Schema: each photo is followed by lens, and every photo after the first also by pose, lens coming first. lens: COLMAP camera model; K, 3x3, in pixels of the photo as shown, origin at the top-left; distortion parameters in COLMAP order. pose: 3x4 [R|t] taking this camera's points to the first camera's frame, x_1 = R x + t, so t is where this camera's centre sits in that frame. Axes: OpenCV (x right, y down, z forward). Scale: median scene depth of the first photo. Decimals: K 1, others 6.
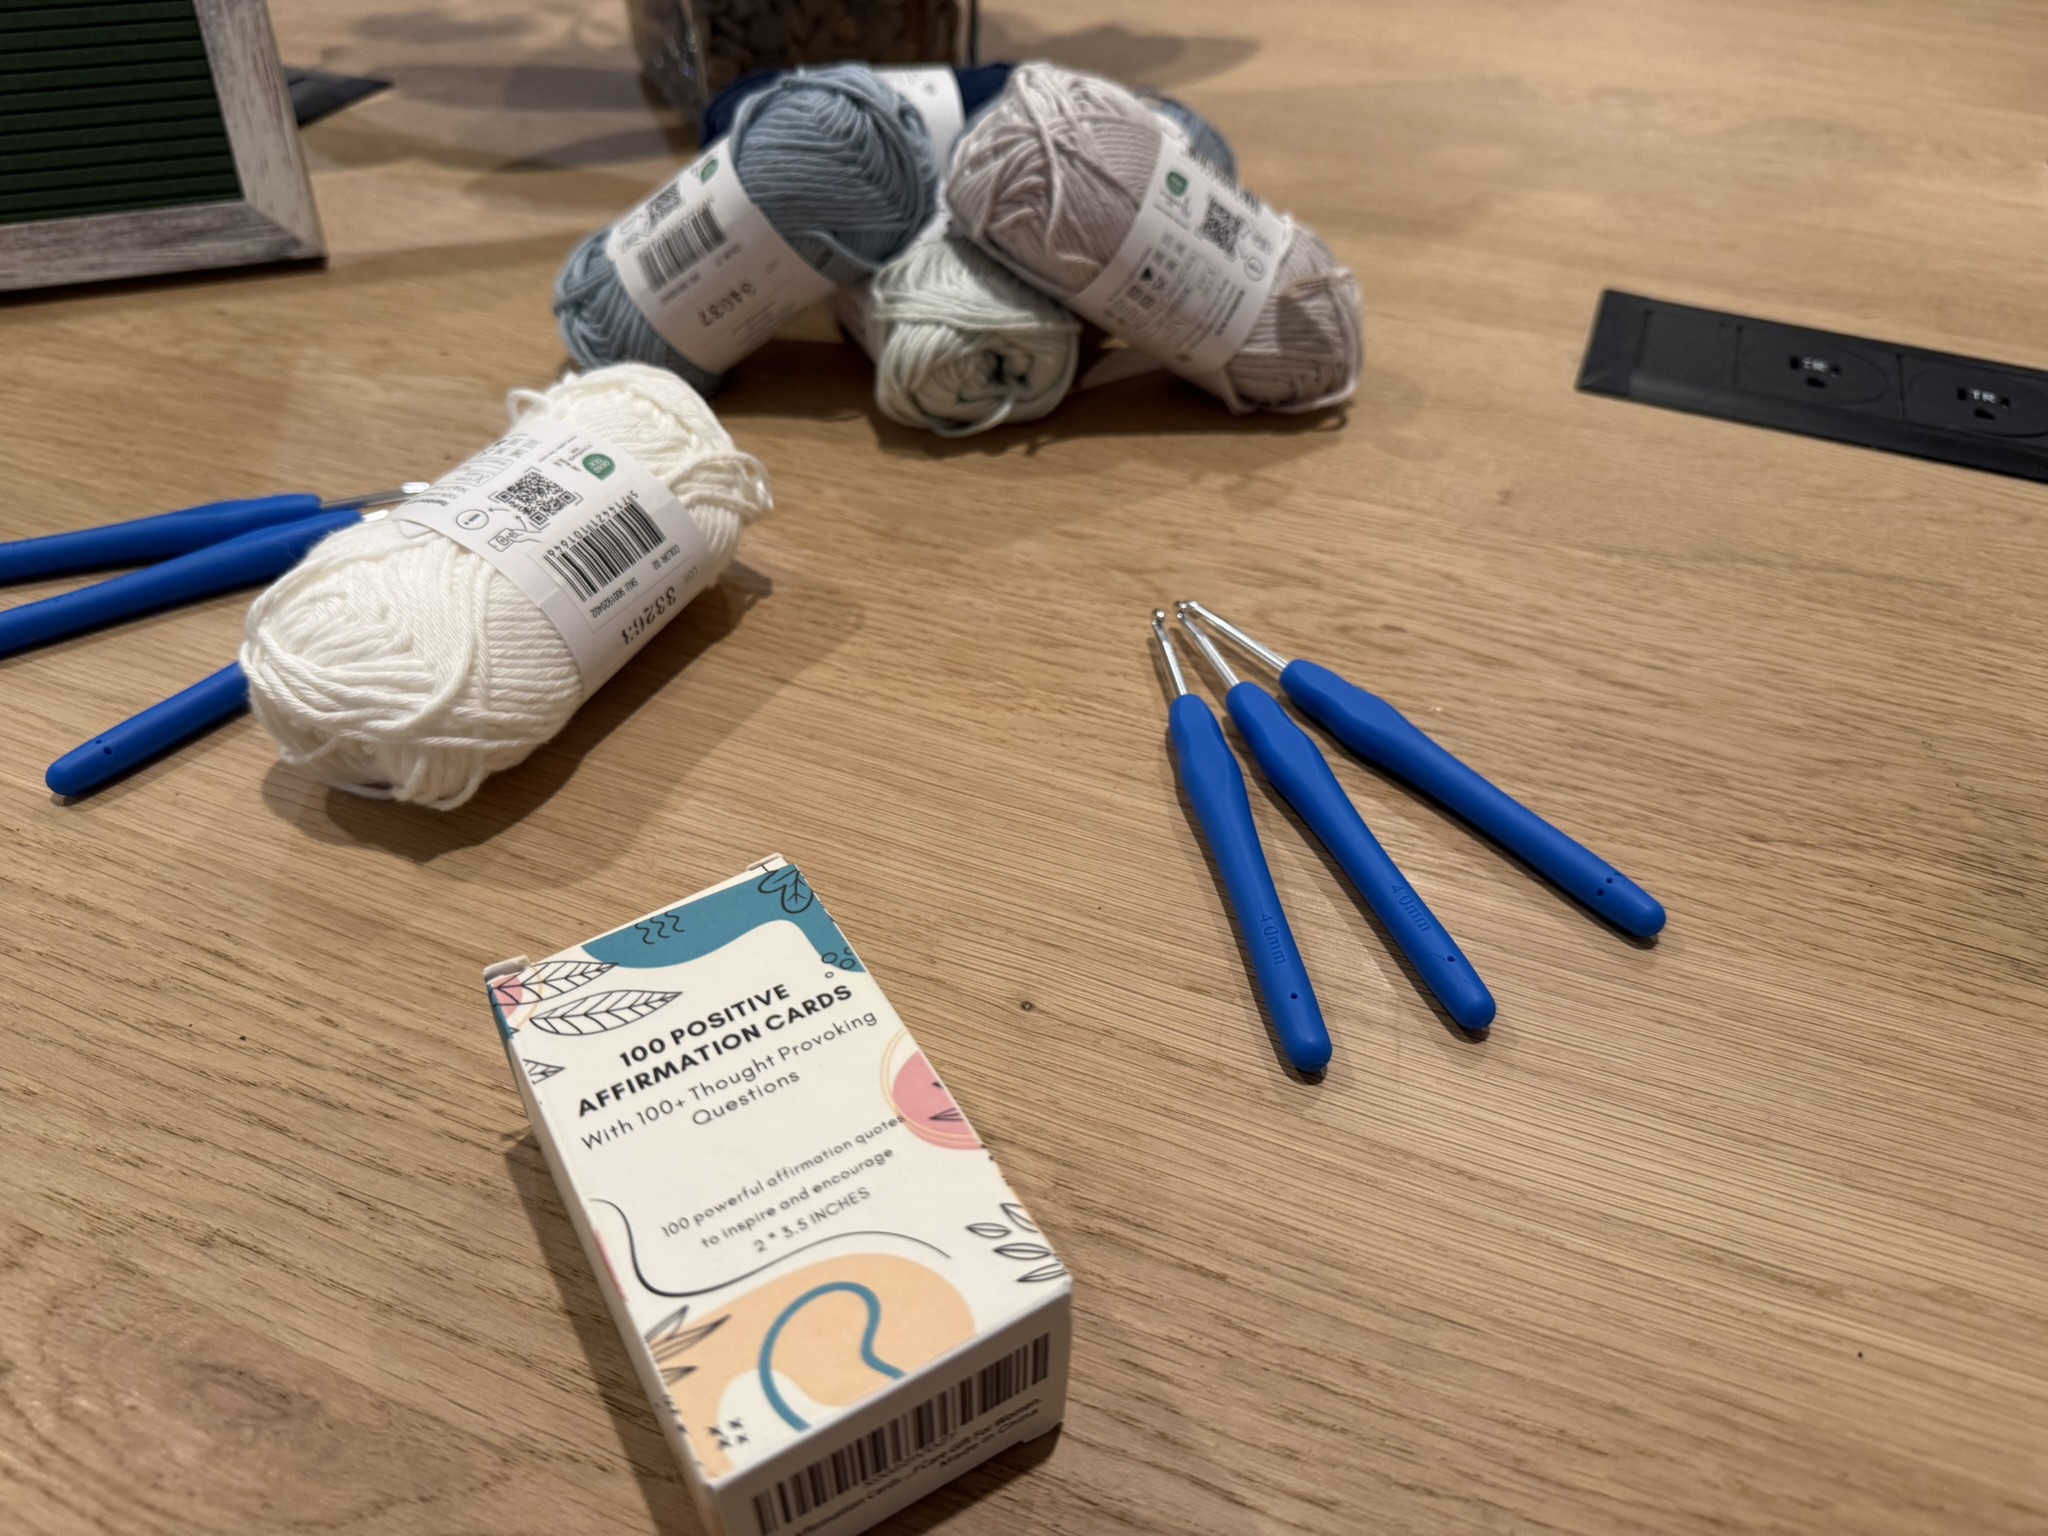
lens RADIAL K [[1436.7, 0, 1024.0], [0, 1436.7, 768.0], [0, 0, 1]] dist [0.027620, -0.047322]
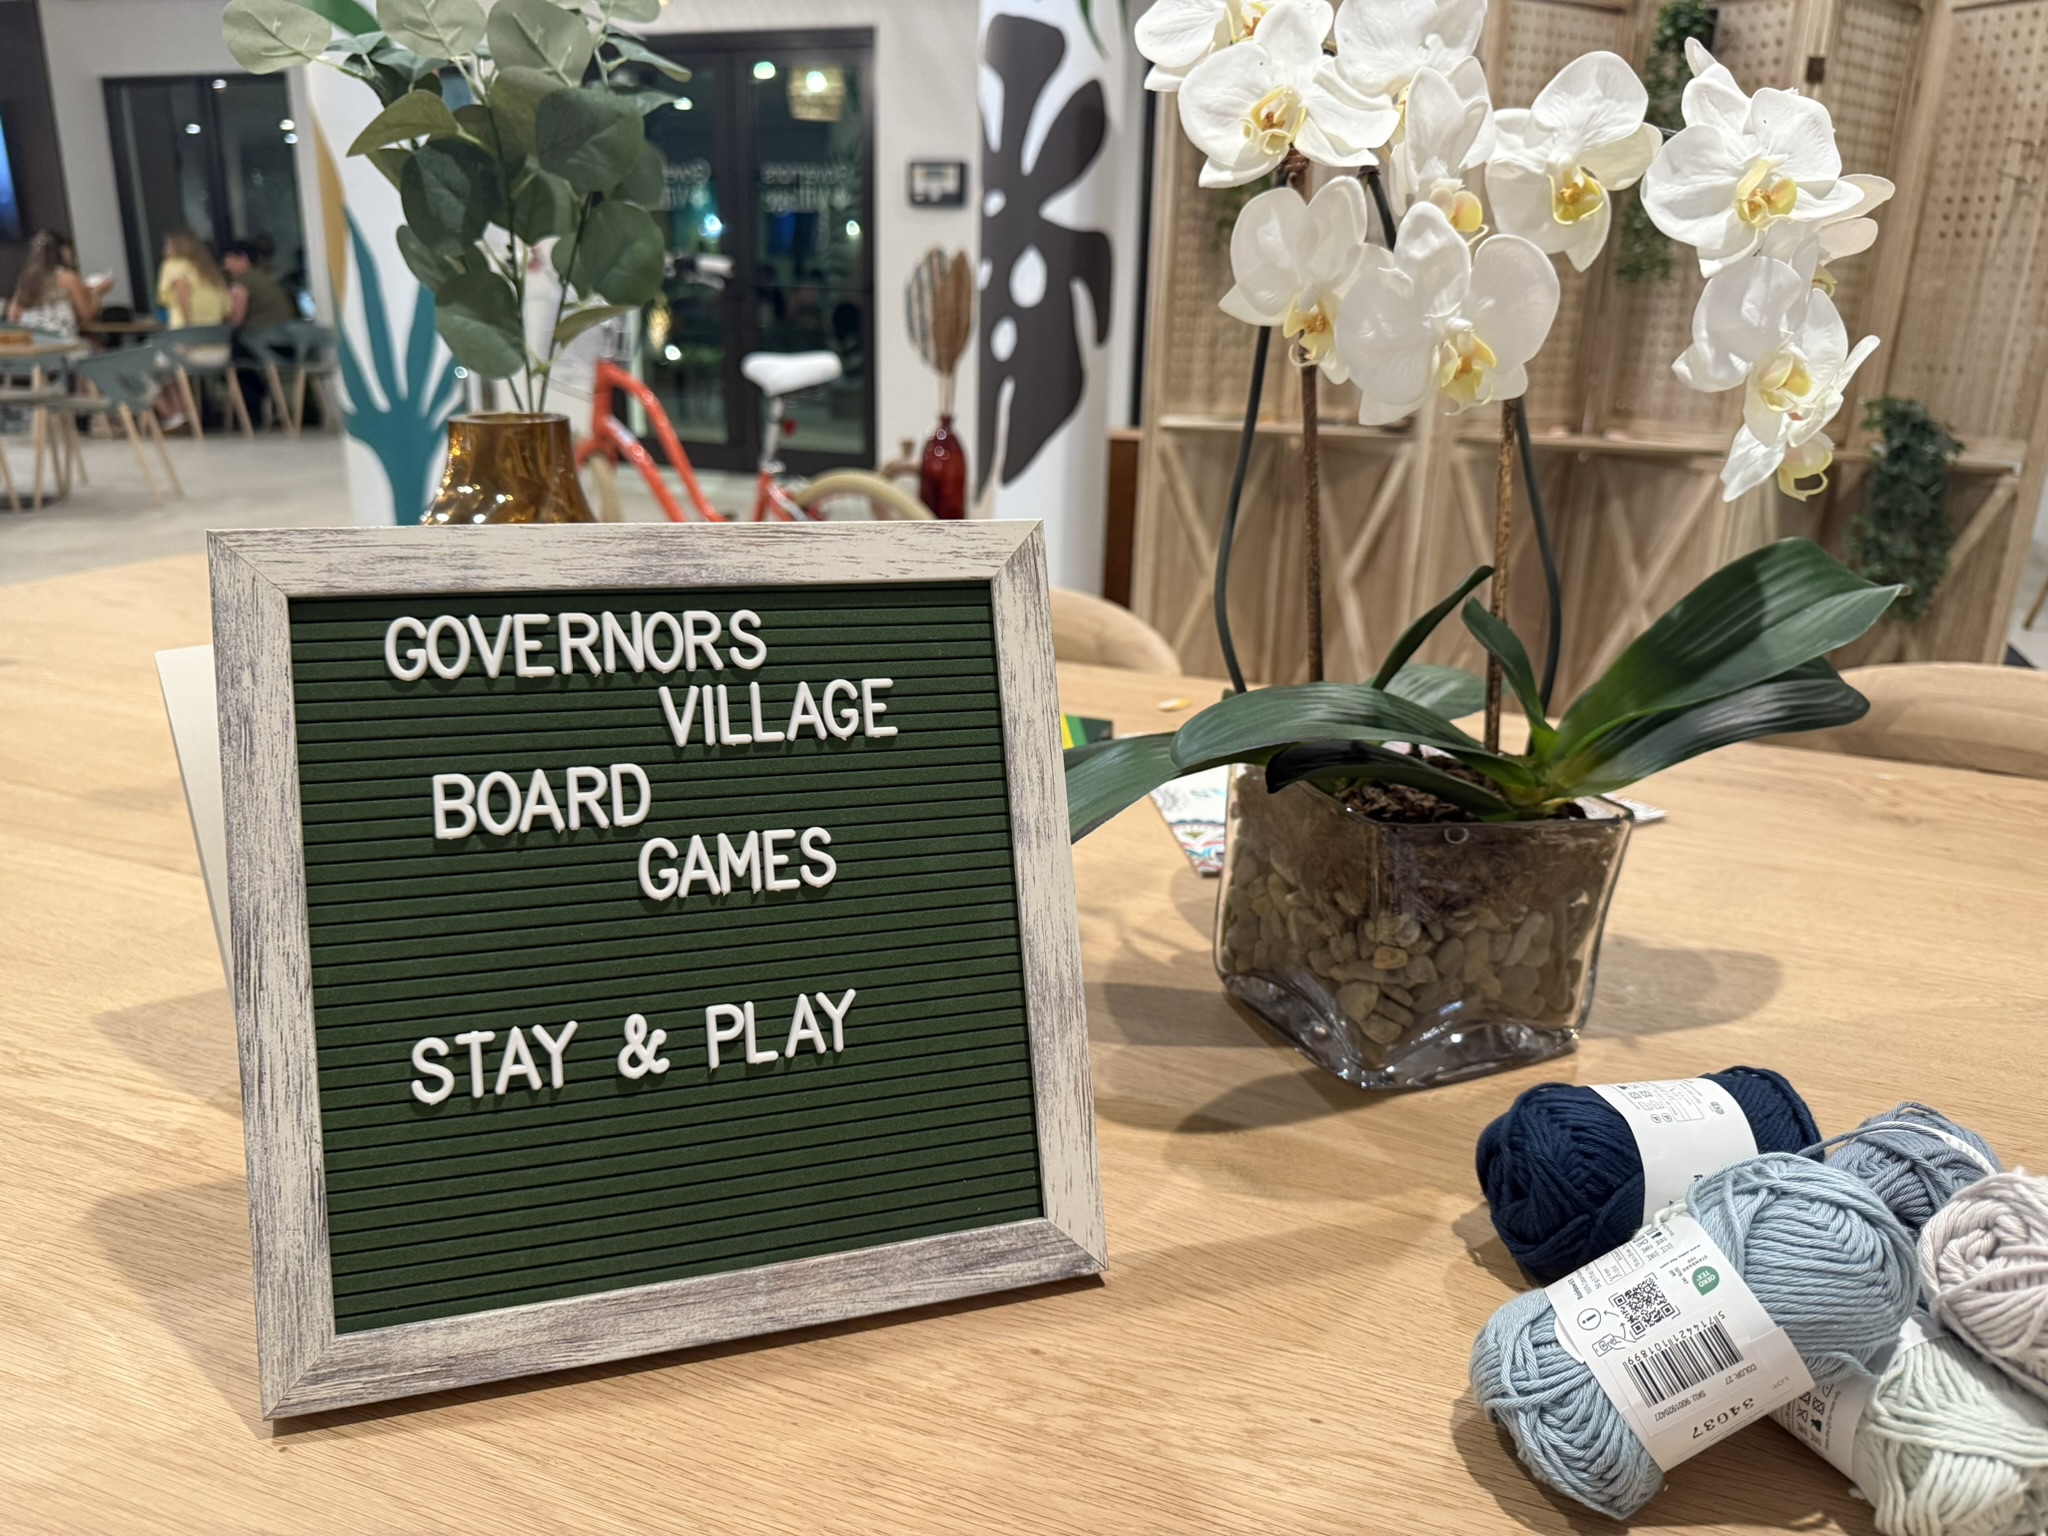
lens RADIAL K [[1436.7, 0, 1024.0], [0, 1436.7, 768.0], [0, 0, 1]] dist [0.027620, -0.047322]
pose [[0.999749, 0.014211, 0.017303, -1.043311], [-0.005949, 0.913584, -0.406607, -0.501719], [-0.021586, 0.406402, 0.913439, -0.002832]]
